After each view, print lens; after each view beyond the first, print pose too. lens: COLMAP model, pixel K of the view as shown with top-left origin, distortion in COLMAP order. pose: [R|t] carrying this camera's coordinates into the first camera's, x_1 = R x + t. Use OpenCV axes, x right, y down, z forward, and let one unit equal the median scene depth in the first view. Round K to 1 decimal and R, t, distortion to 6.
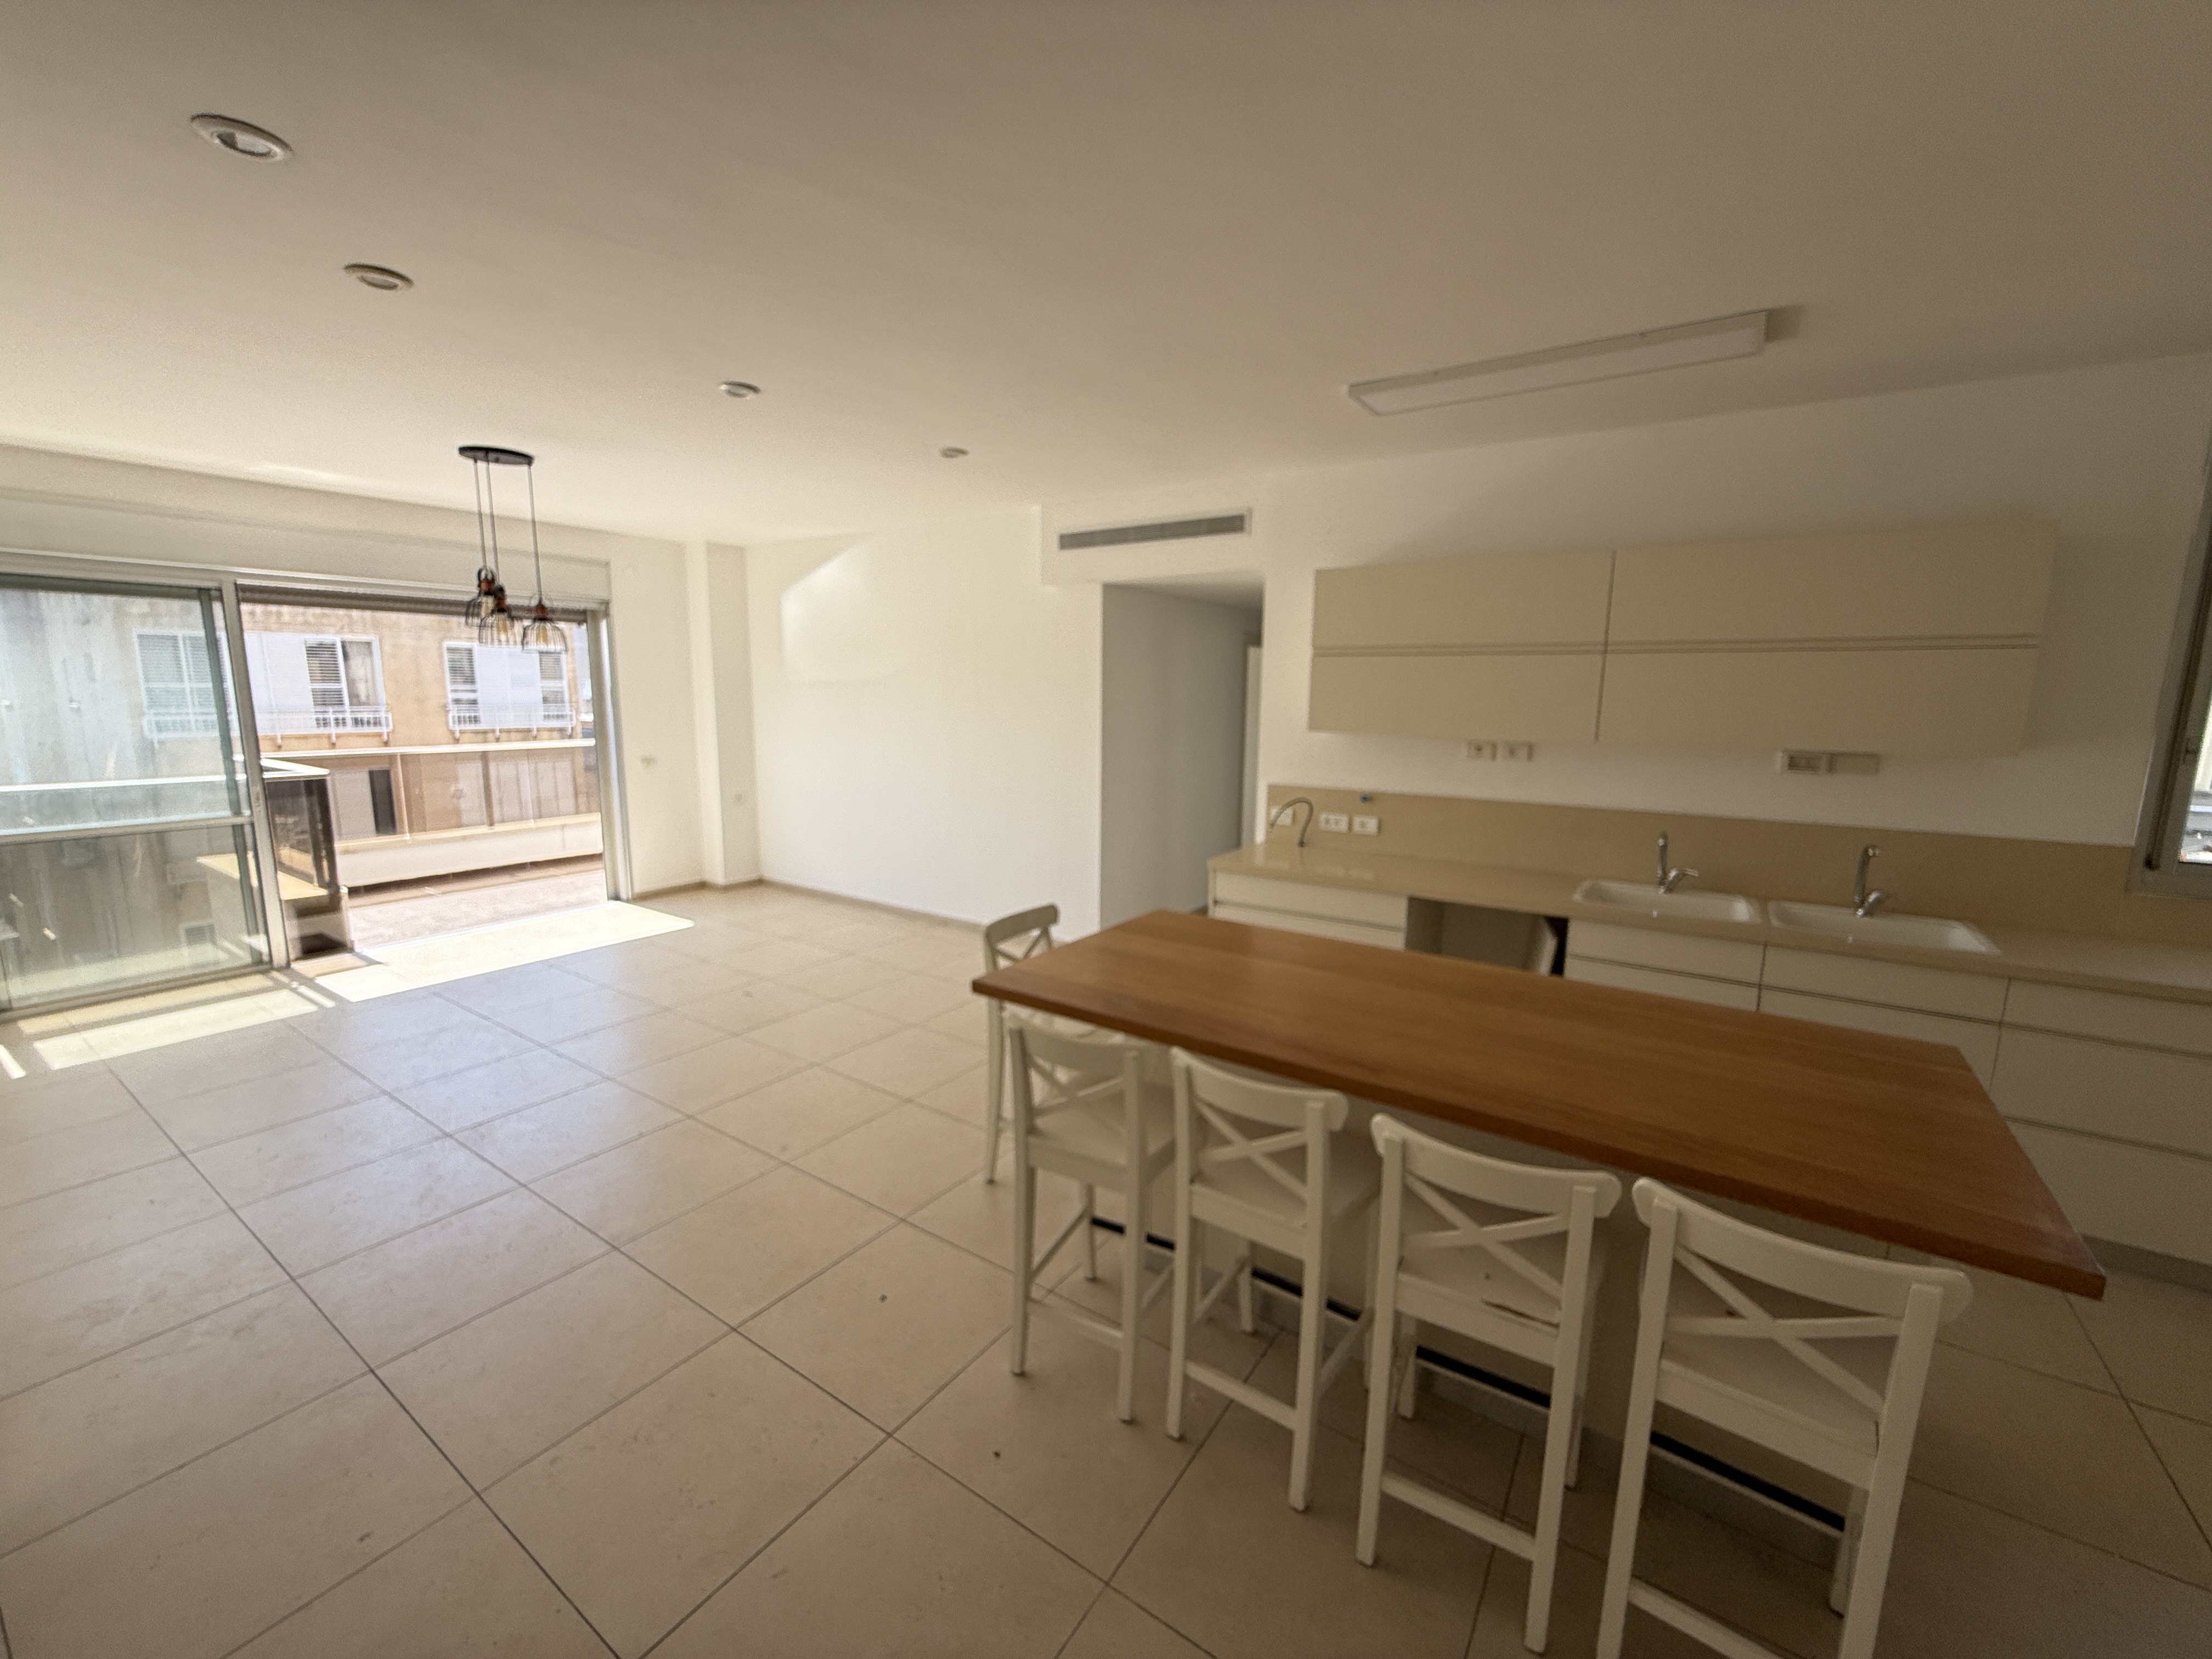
lens RADIAL K [[895.0, 0, 1108.5], [0, 895.0, 835.3], [0, 0, 1]] dist [-0.000895, -0.000081]
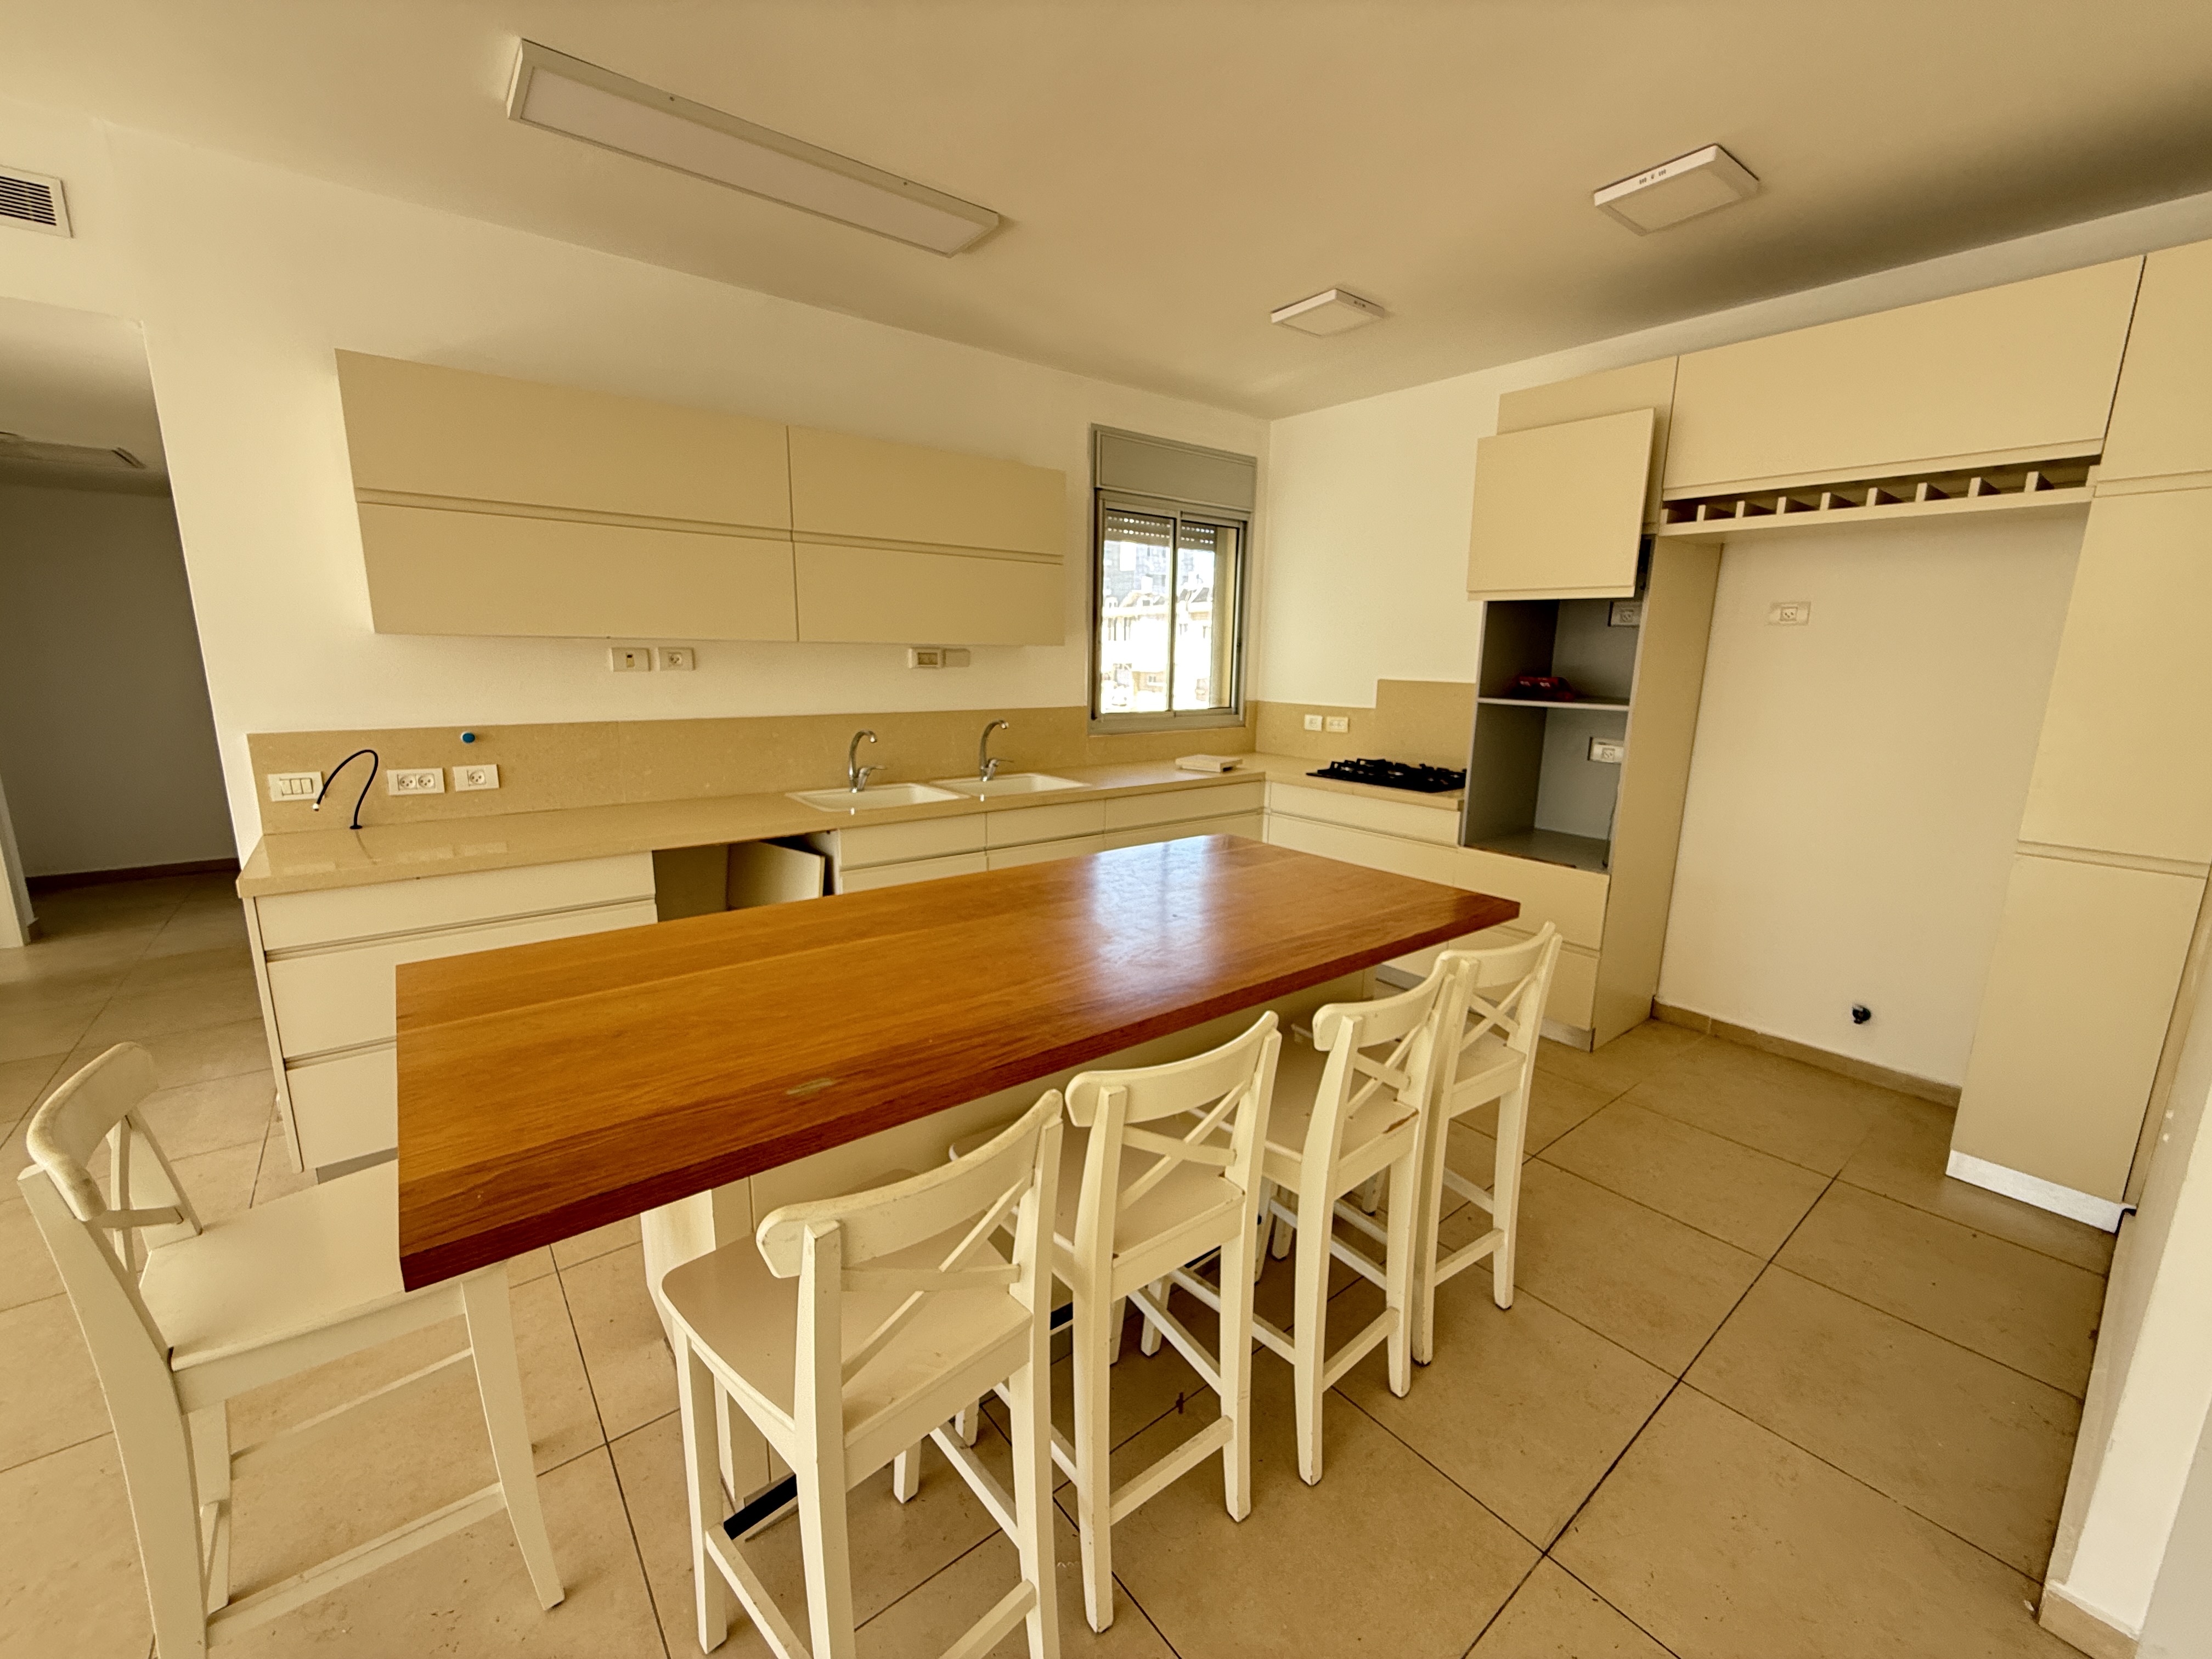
lens RADIAL K [[895.0, 0, 1108.8], [0, 895.0, 826.5], [0, 0, 1]] dist [-0.000895, -0.000081]
pose [[0.297128, -0.188914, 0.935963, -0.259528], [0.144672, 0.977823, 0.151436, -0.010758], [-0.943814, 0.090412, 0.317869, 0.430996]]
